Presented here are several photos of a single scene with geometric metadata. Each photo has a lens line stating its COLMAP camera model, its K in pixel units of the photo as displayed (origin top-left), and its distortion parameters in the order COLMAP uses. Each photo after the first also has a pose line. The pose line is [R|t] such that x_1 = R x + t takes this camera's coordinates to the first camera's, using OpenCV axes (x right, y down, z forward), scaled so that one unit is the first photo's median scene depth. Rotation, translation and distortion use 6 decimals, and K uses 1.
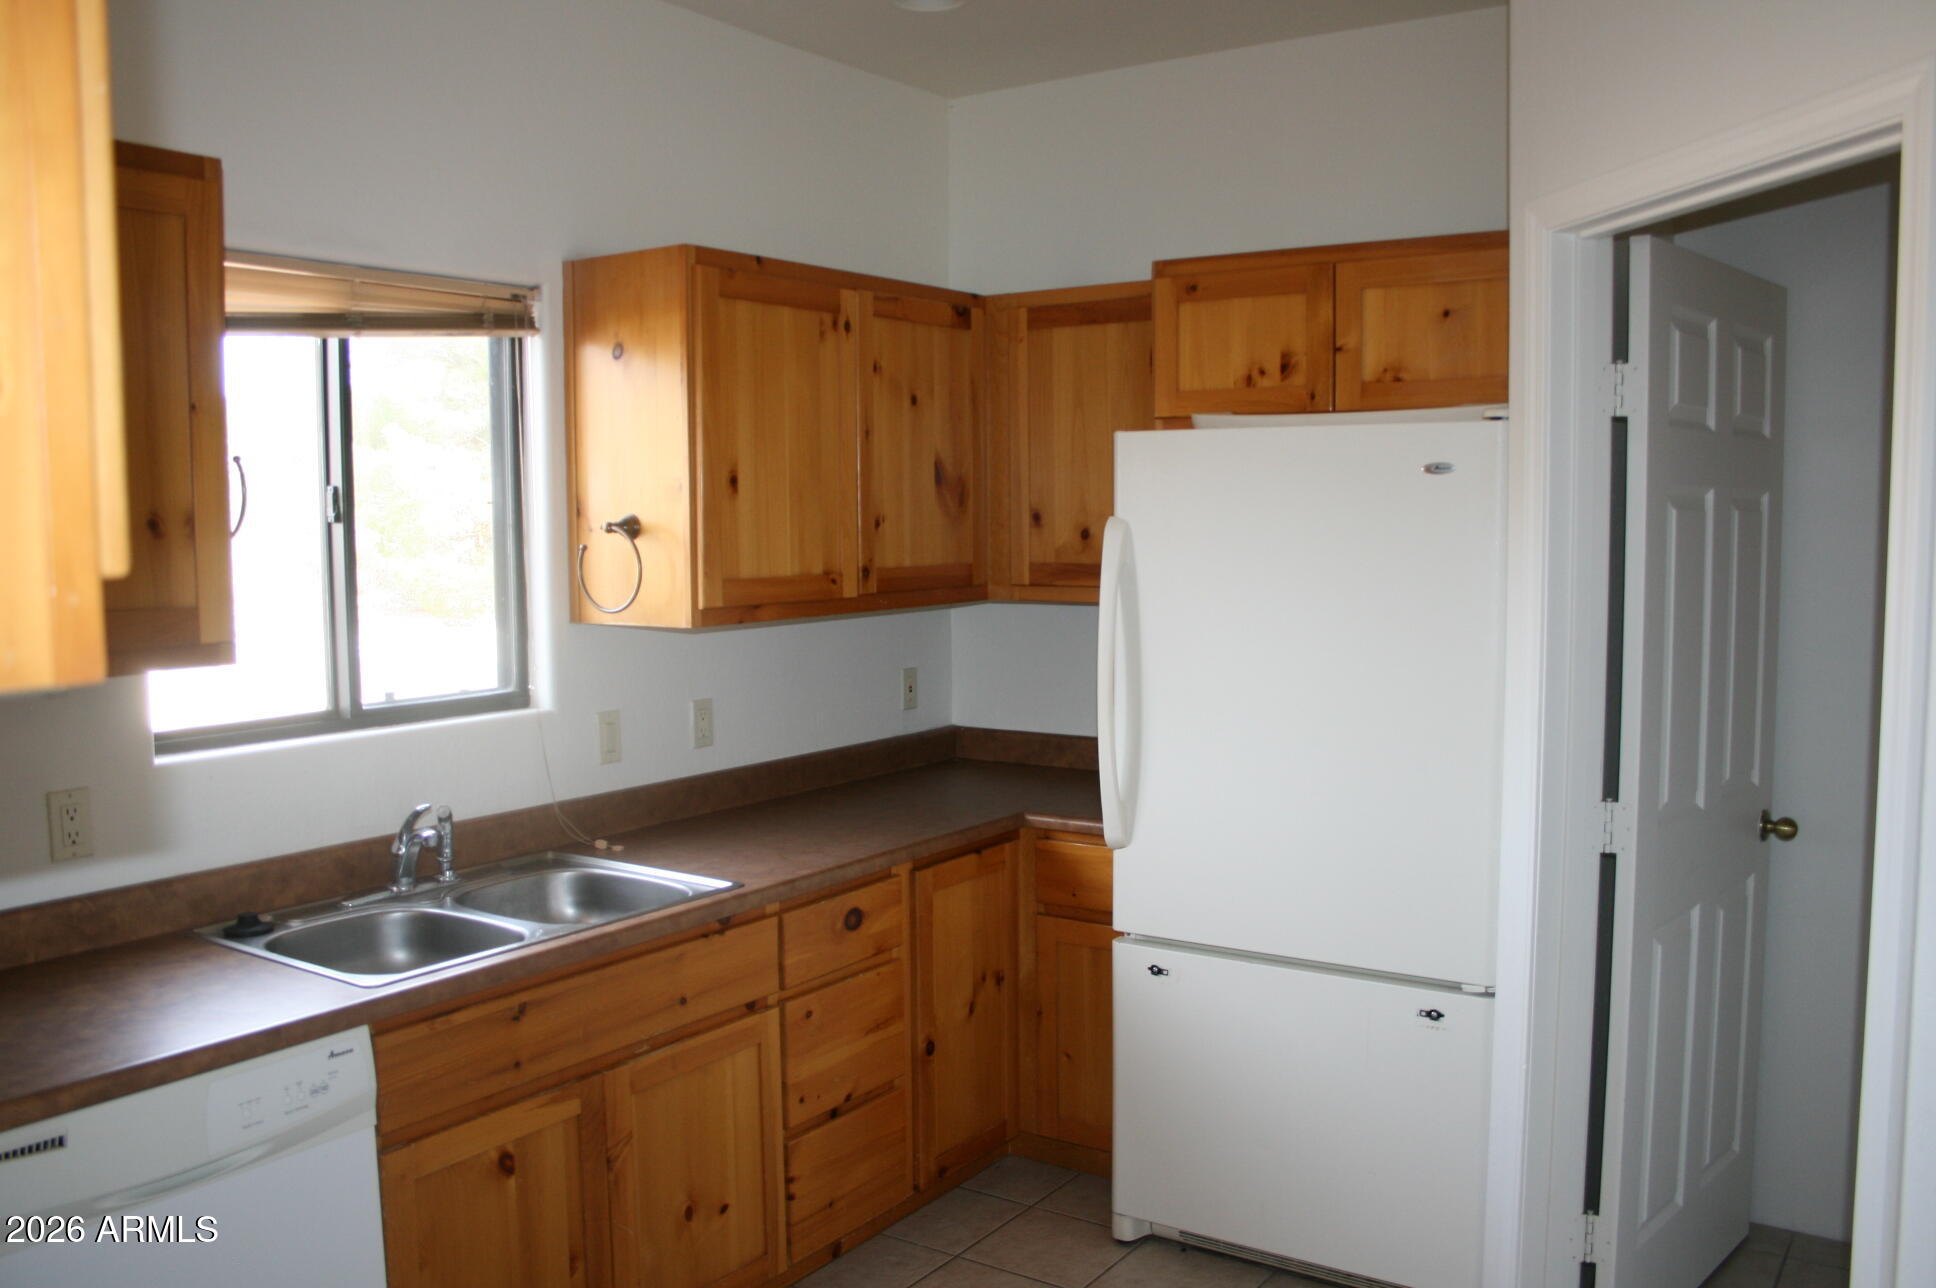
lens RADIAL K [[1654.5, 0, 968.0], [0, 1654.5, 644.0], [0, 0, 1]] dist [-0.001203, -0.001190]
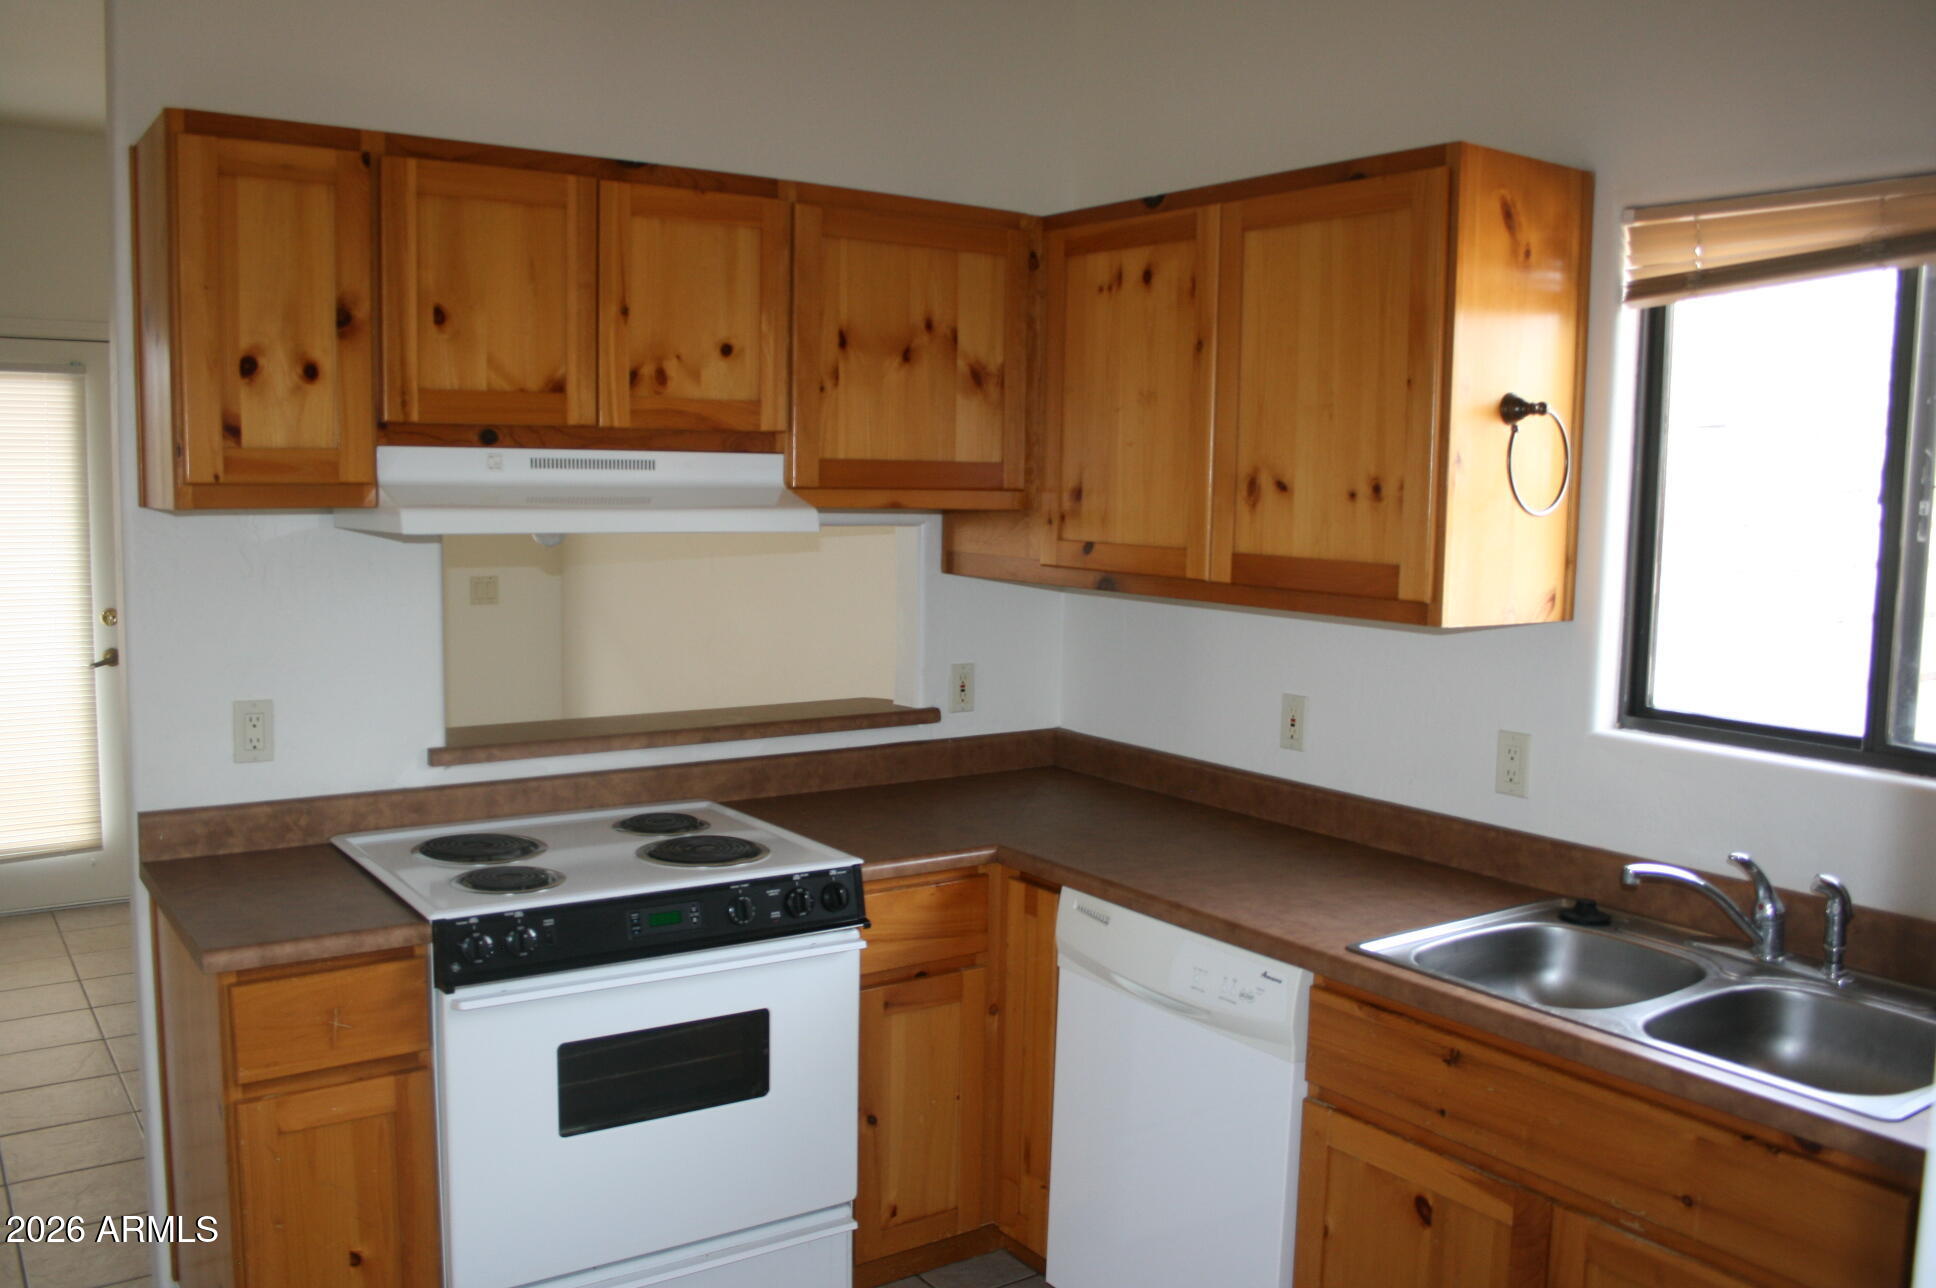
lens RADIAL K [[1634.8, 0, 967.5], [0, 1634.8, 669.1], [0, 0, 1]] dist [-0.102746, 0.004590]
pose [[-0.345367, 0.108157, -0.932215, 0.572645], [-0.096208, 0.984023, 0.149811, -0.078317], [0.933523, 0.141426, -0.329443, 0.998659]]
